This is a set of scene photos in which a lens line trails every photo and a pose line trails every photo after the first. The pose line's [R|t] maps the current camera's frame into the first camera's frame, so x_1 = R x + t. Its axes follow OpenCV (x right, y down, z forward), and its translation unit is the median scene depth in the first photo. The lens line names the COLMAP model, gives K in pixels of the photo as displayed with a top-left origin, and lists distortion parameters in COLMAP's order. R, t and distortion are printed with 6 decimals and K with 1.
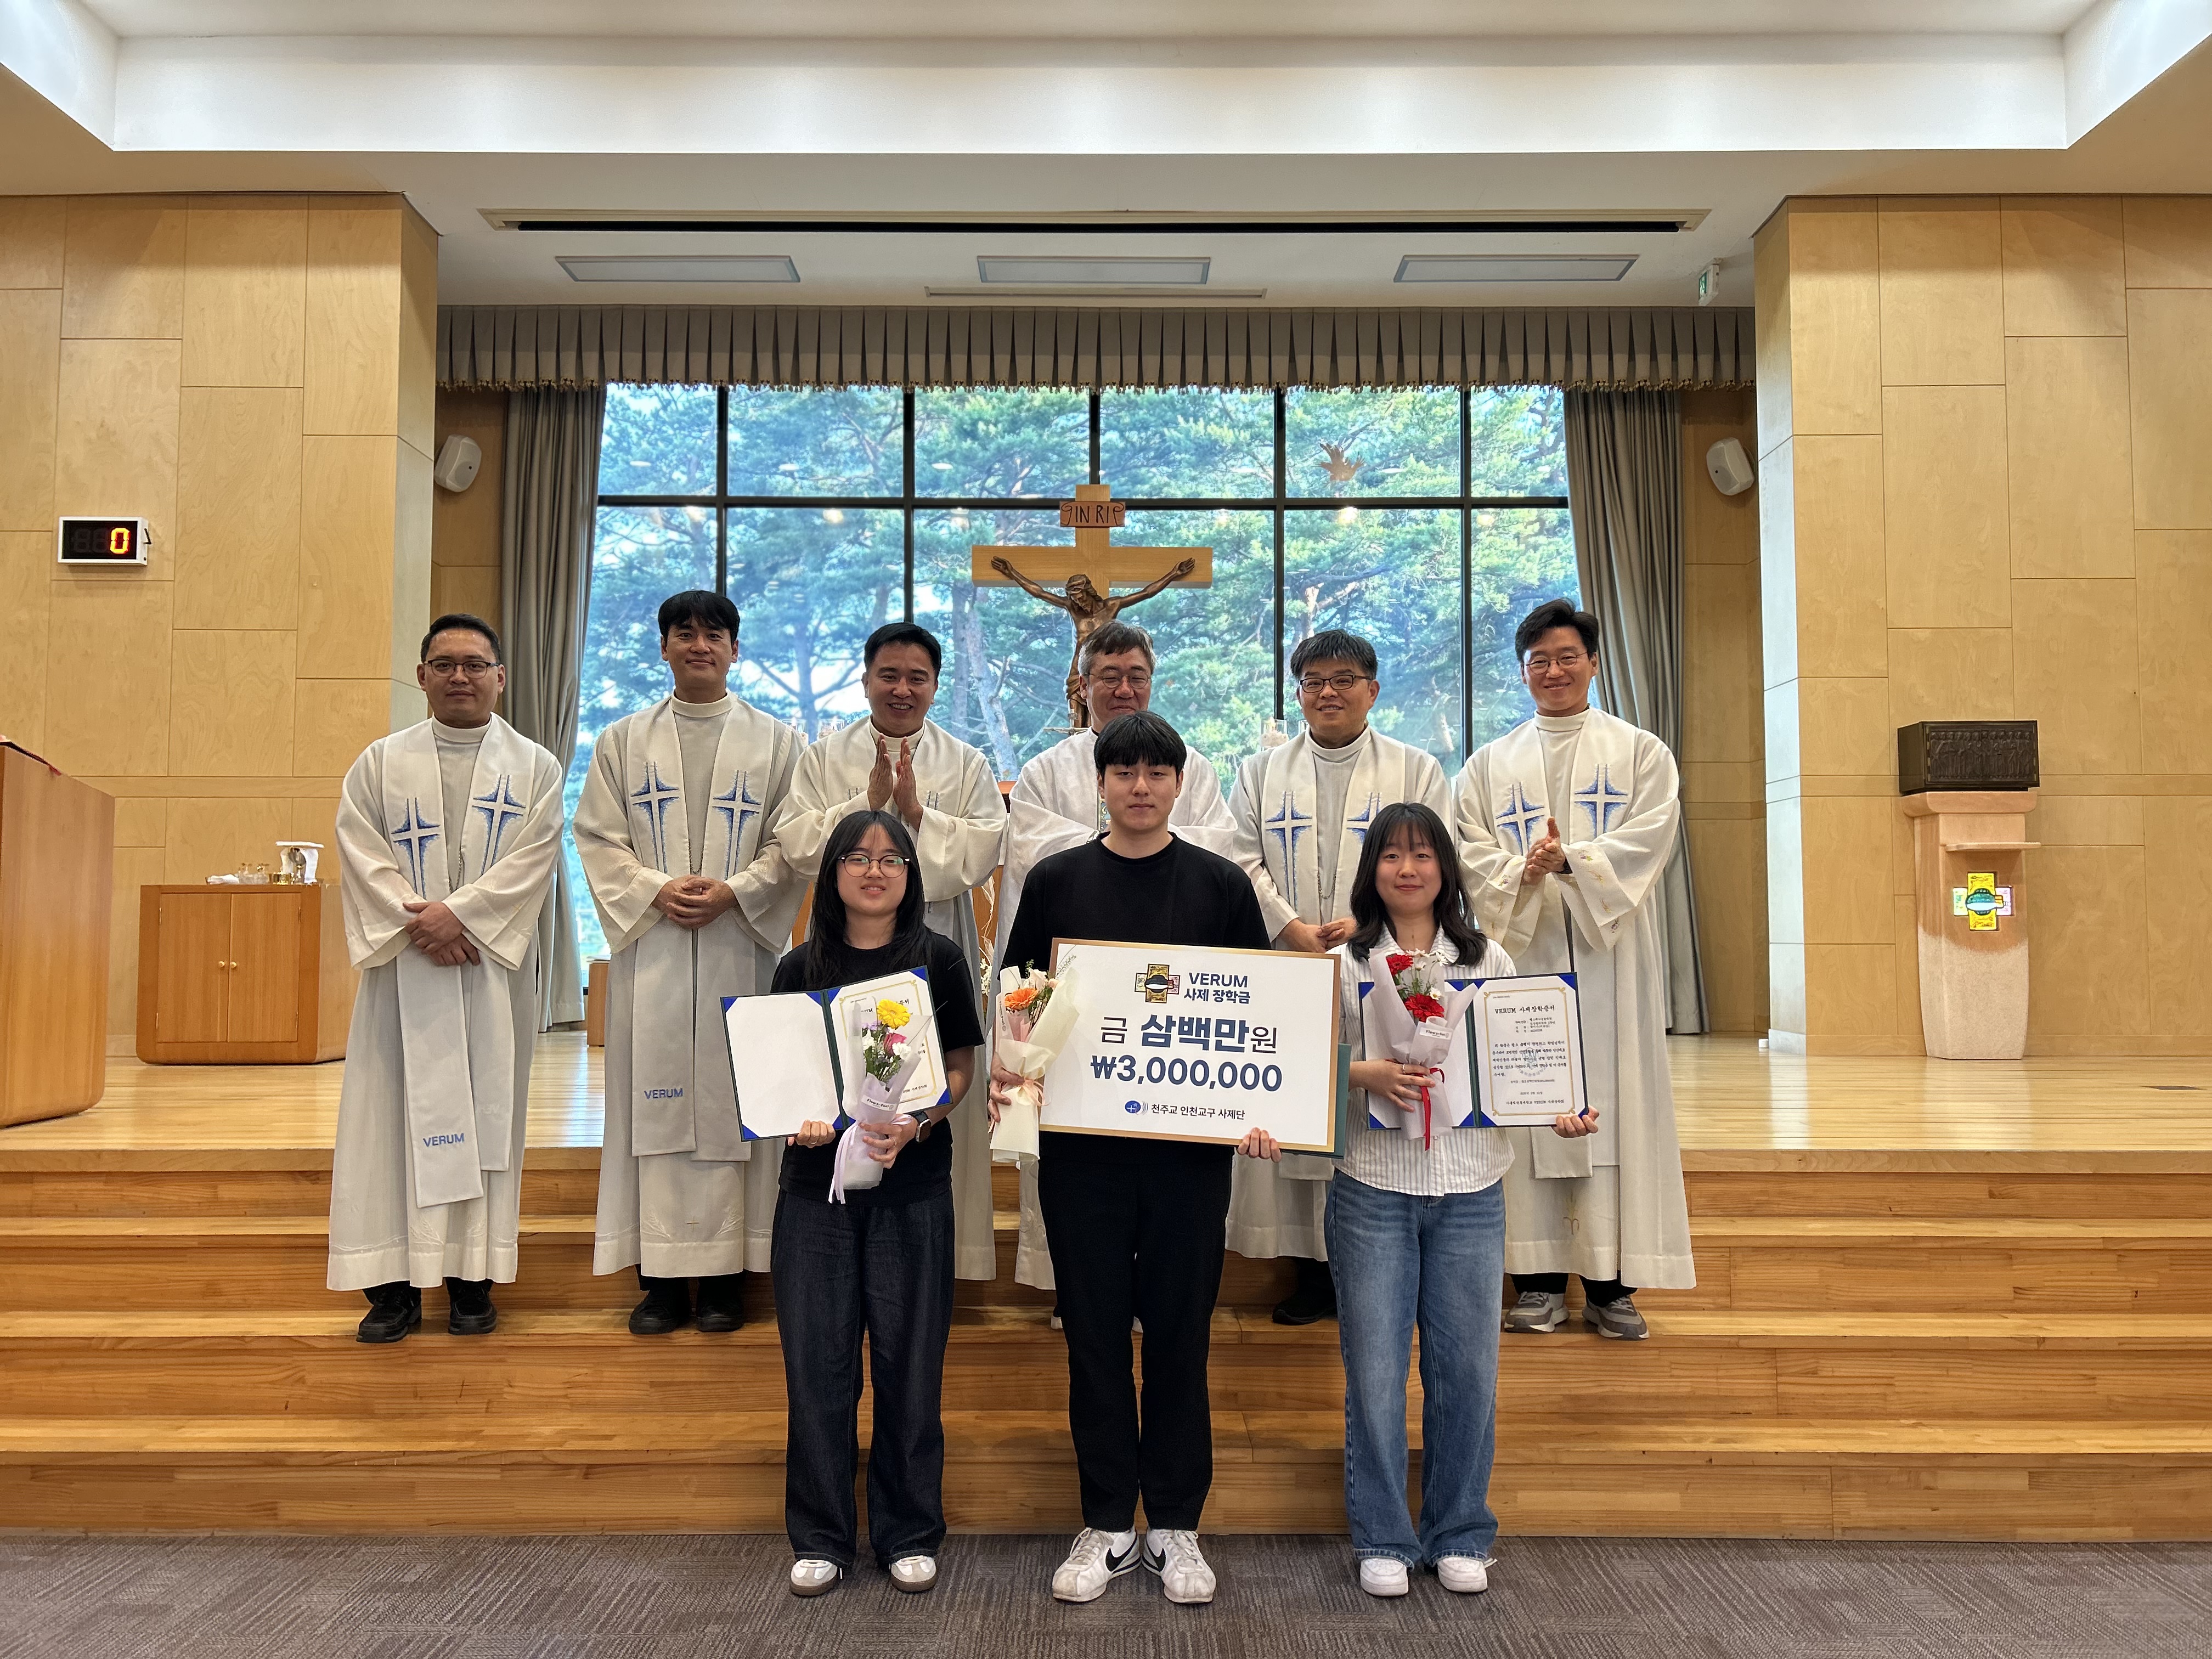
lens RADIAL K [[1691.4, 0, 1120.5], [0, 1691.4, 839.3], [0, 0, 1]] dist [0.037266, -0.025954]
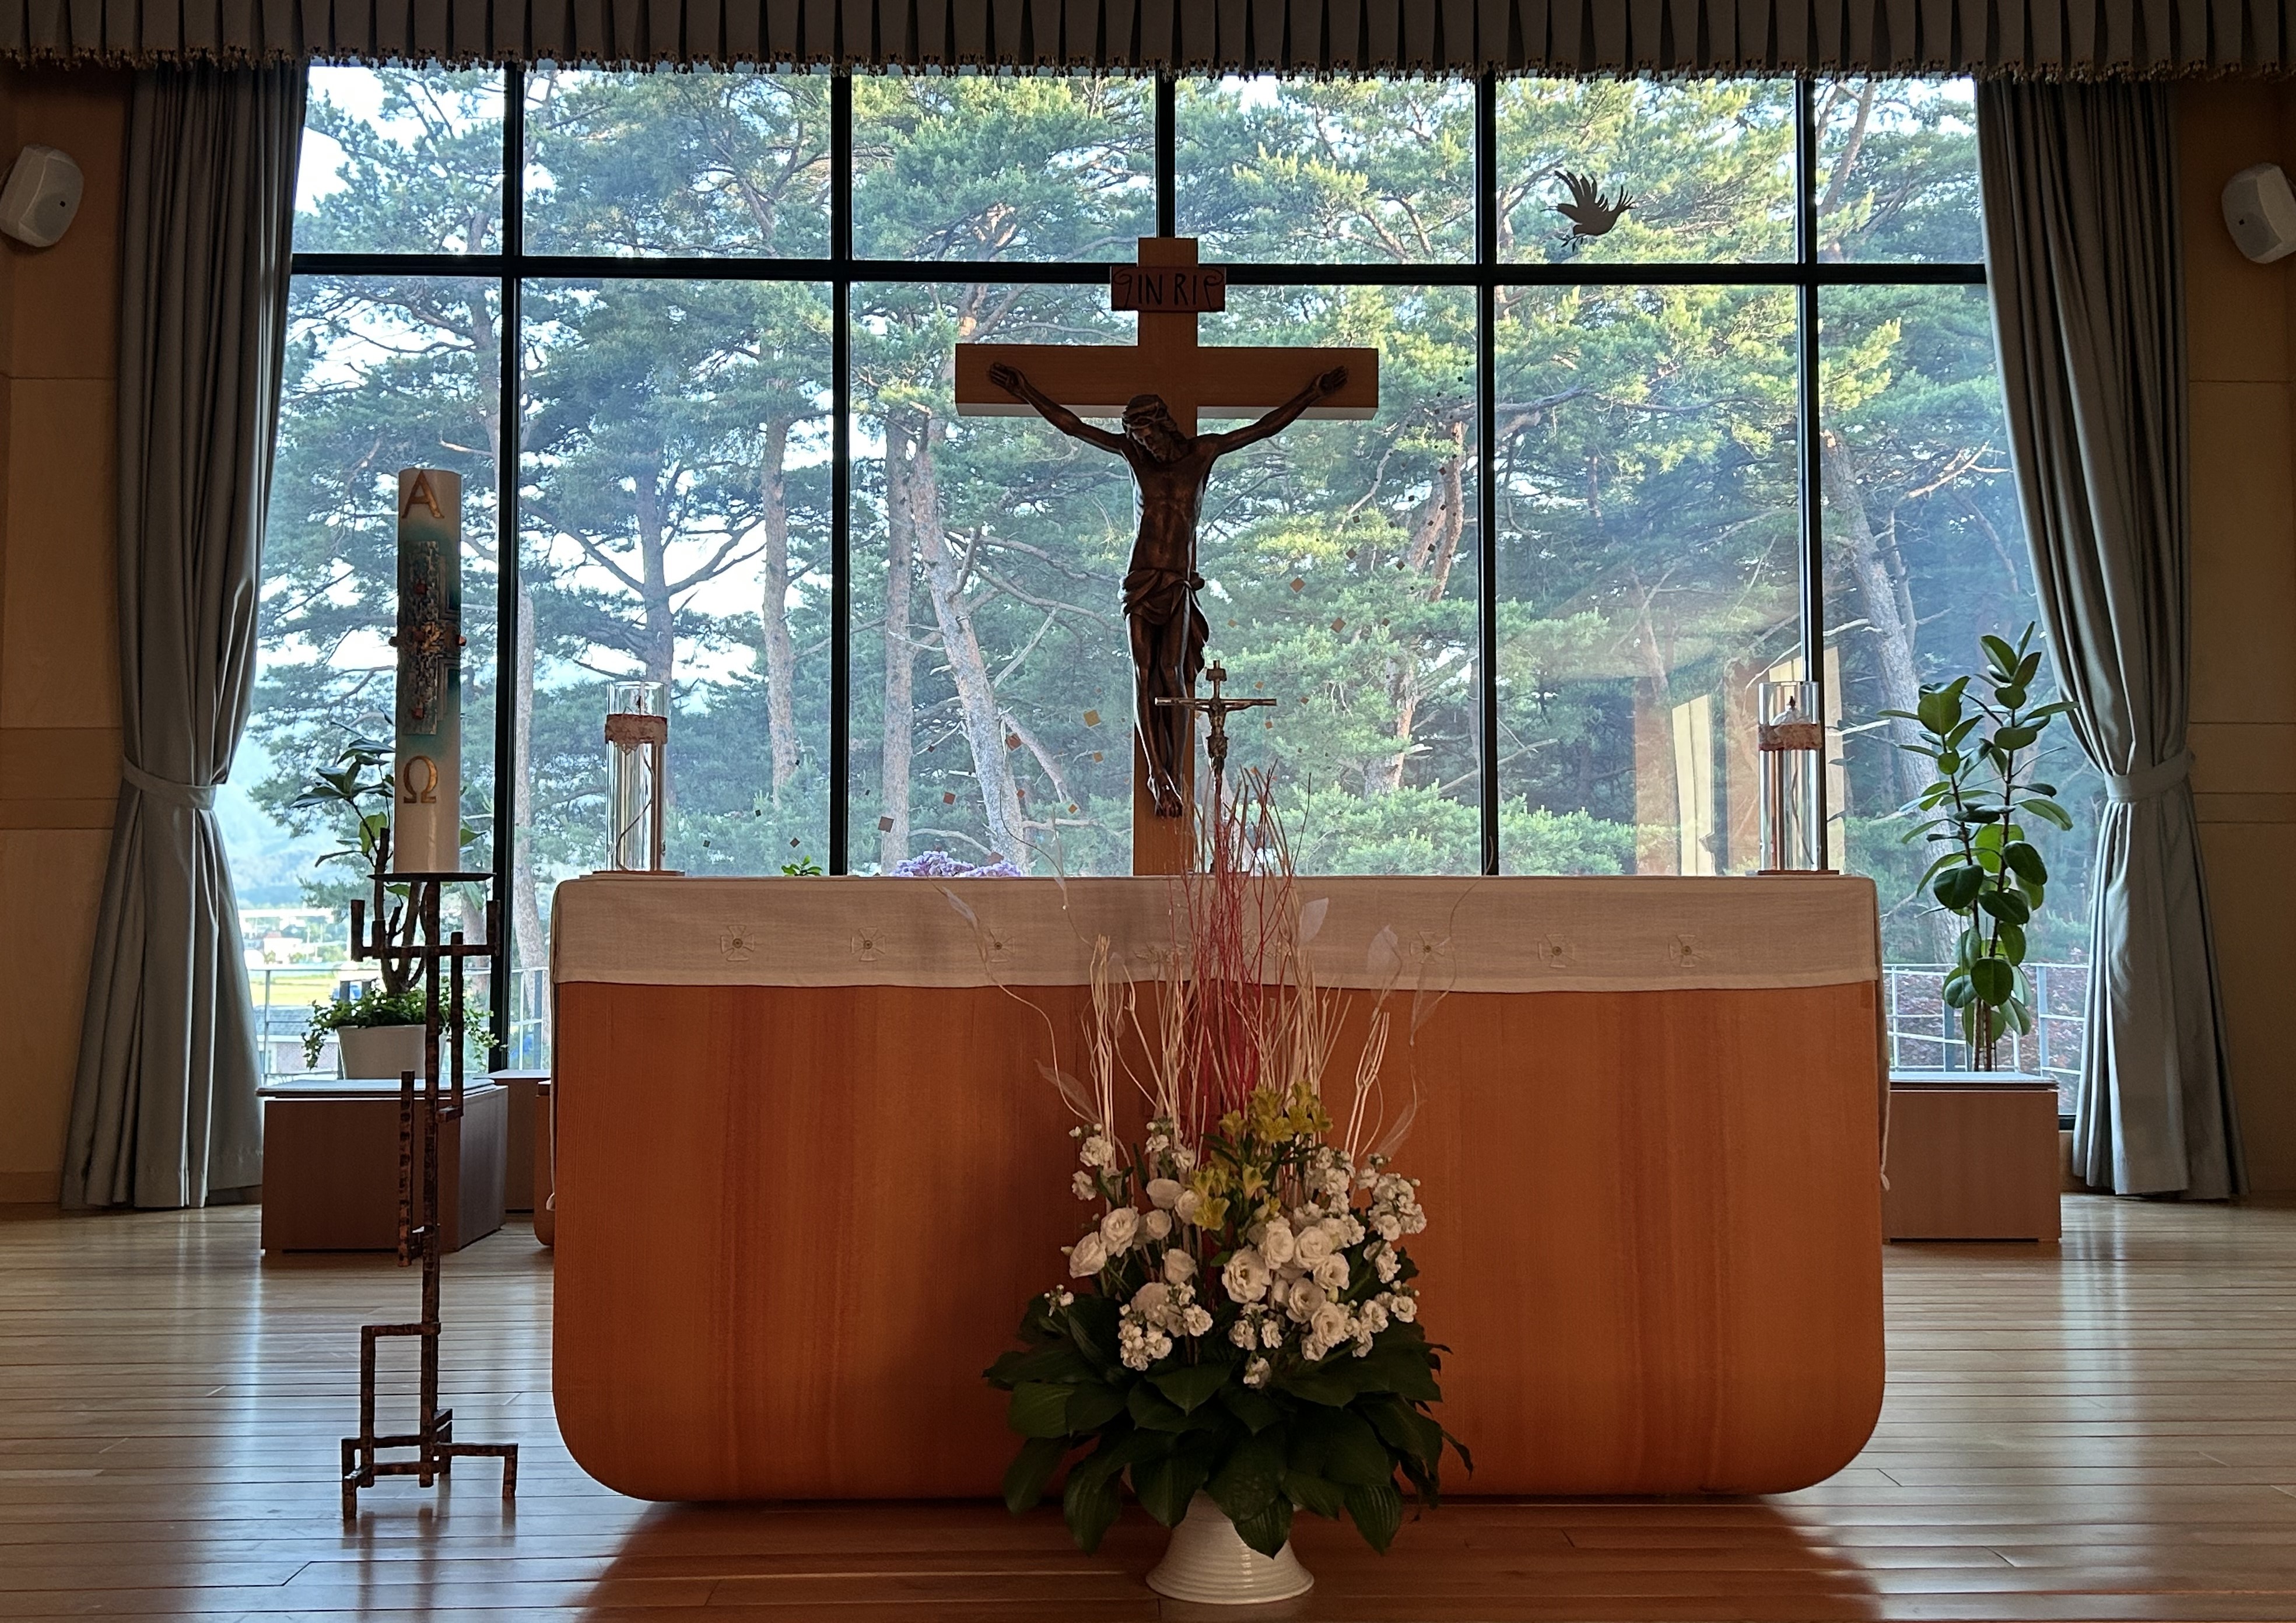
lens RADIAL K [[2542.6, 0, 1206.4], [0, 2542.6, 752.6], [0, 0, 1]] dist [0.033406, 0.000000]
pose [[0.999536, -0.001035, 0.030450, -0.029589], [0.001591, 0.999832, -0.018268, -0.020563], [-0.030426, 0.018308, 0.999369, 0.145684]]
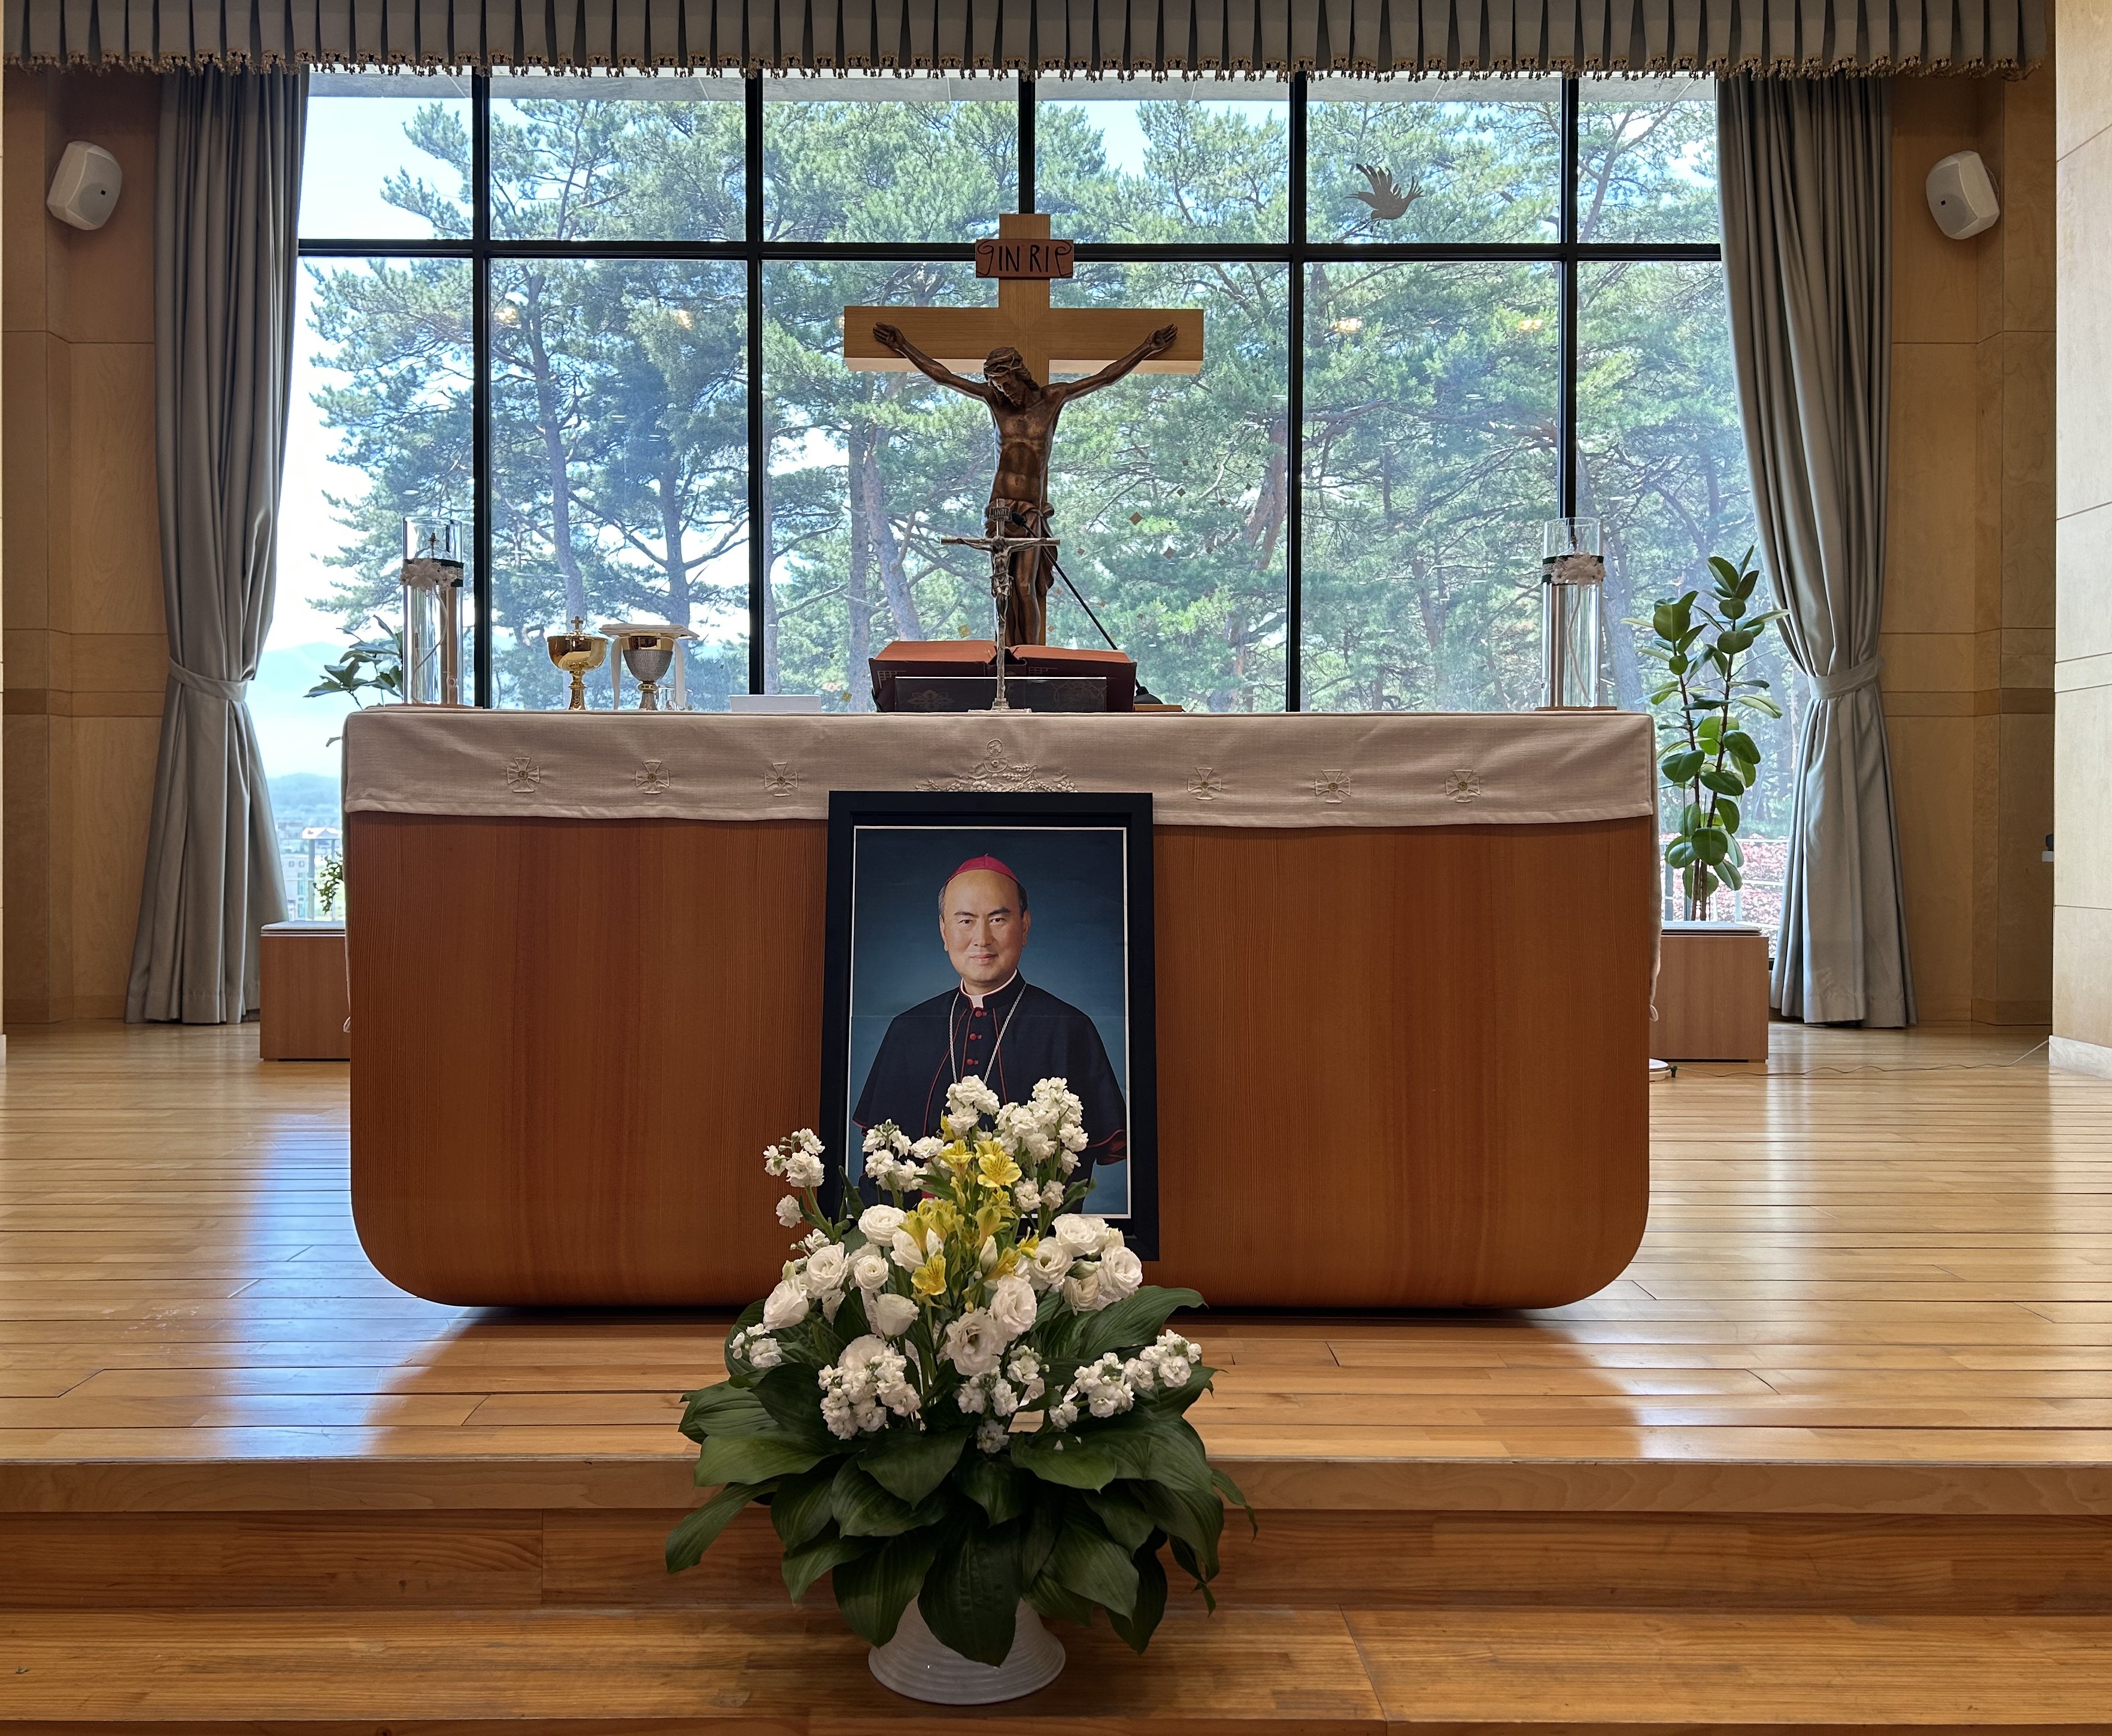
lens RADIAL K [[1845.5, 0, 1058.9], [0, 1845.5, 850.1], [0, 0, 1]] dist [0.001794, 0.042015]
pose [[0.999968, 0.001110, 0.007868, -0.008070], [-0.001602, 0.998029, 0.062728, -0.004345], [-0.007783, -0.062738, 0.998000, 0.252829]]
